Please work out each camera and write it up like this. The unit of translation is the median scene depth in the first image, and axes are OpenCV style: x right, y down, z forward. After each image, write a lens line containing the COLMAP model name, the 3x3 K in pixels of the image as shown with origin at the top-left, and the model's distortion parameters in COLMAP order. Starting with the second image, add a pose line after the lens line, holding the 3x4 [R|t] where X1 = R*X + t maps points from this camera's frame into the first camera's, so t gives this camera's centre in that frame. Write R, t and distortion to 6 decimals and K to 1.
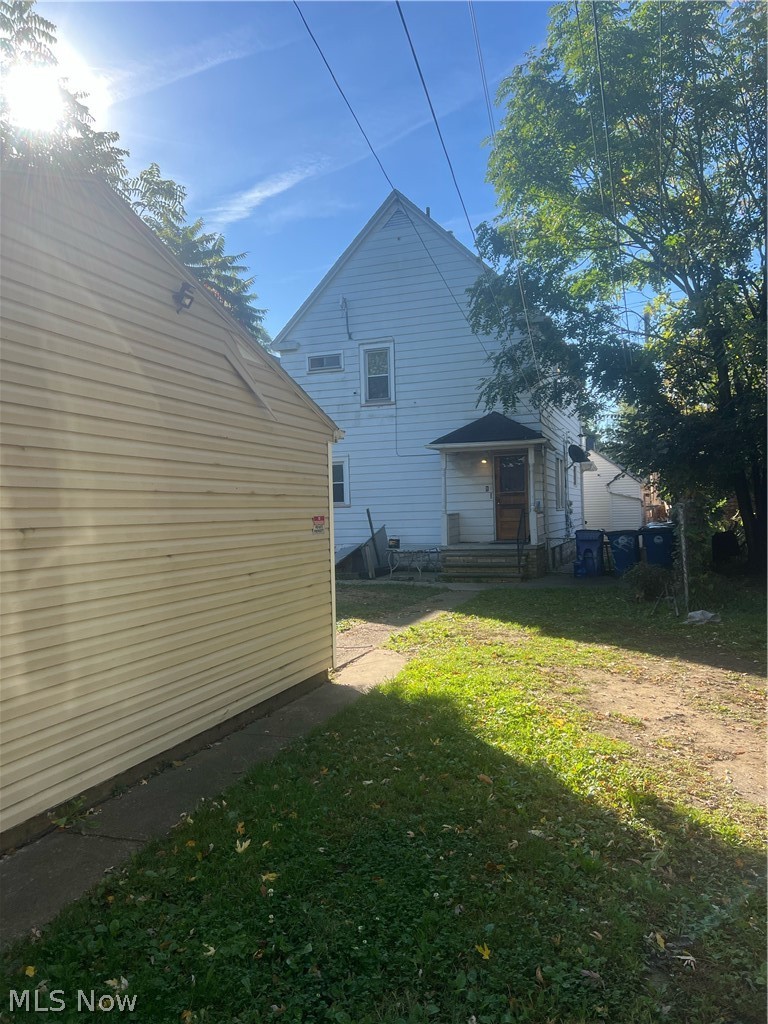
lens RADIAL K [[765.1, 0, 384.0], [0, 765.1, 512.0], [0, 0, 1]] dist [0.067742, -0.080191]
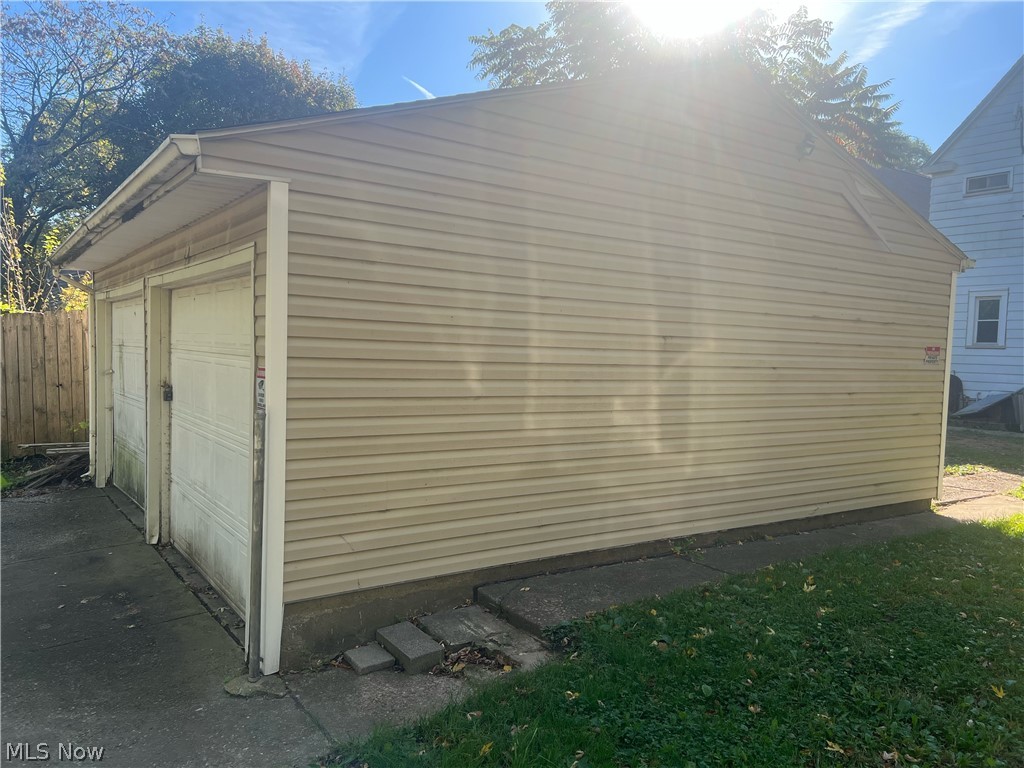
lens RADIAL K [[765.1, 0, 515.8], [0, 765.1, 381.8], [0, 0, 1]] dist [0.067742, -0.080191]
pose [[0.810816, 0.078650, -0.579992, 0.083652], [-0.052788, 0.996719, 0.061365, 0.023403], [0.582916, -0.019140, 0.812307, -0.189448]]
